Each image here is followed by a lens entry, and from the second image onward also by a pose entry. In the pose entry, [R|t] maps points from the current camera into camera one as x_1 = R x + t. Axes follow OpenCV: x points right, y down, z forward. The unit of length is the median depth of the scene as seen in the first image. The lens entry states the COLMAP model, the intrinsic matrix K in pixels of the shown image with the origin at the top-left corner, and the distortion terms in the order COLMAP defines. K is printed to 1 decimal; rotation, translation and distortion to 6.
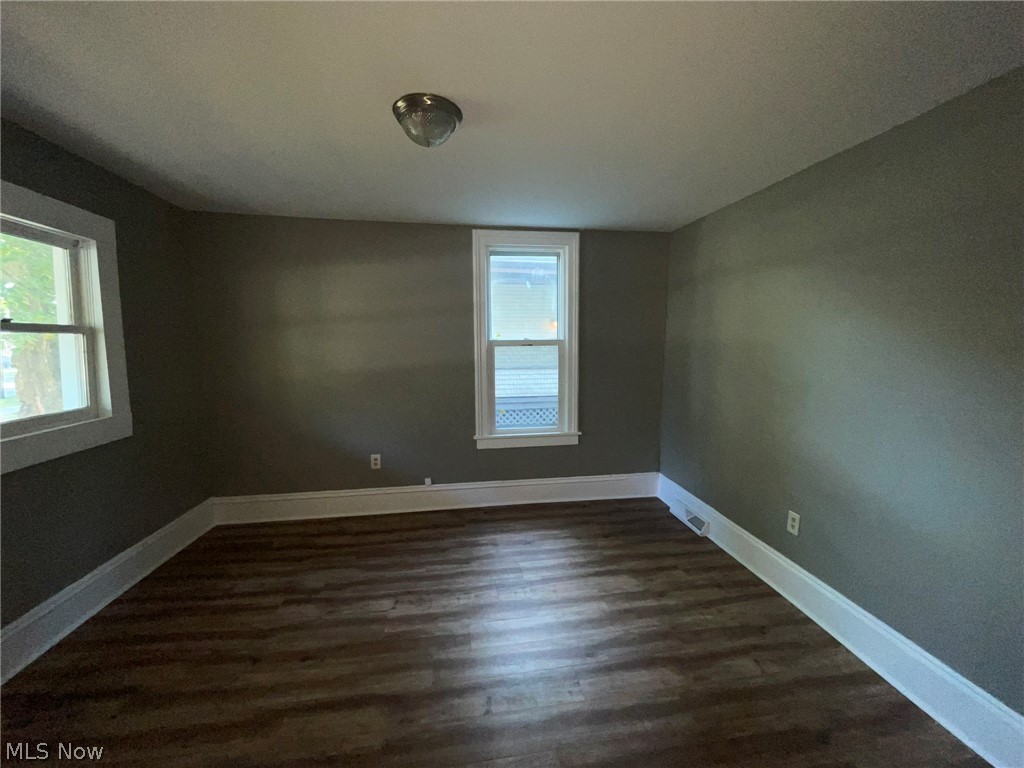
lens RADIAL K [[415.0, 0, 516.1], [0, 415.0, 379.1], [0, 0, 1]] dist [0.004402, 0.000791]
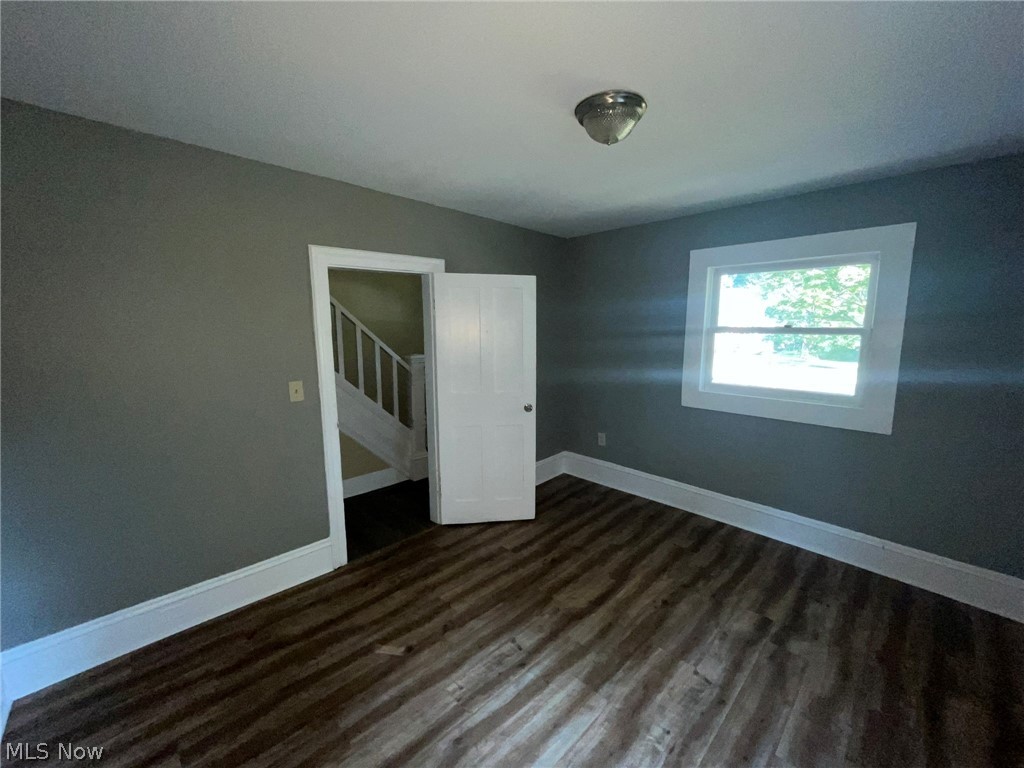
lens RADIAL K [[415.0, 0, 515.1], [0, 415.0, 384.7], [0, 0, 1]] dist [0.004402, 0.000791]
pose [[-0.814810, 0.075831, -0.574747, 0.484936], [-0.060608, 0.974833, 0.214541, -0.178354], [0.576551, 0.209644, -0.789707, 1.512621]]
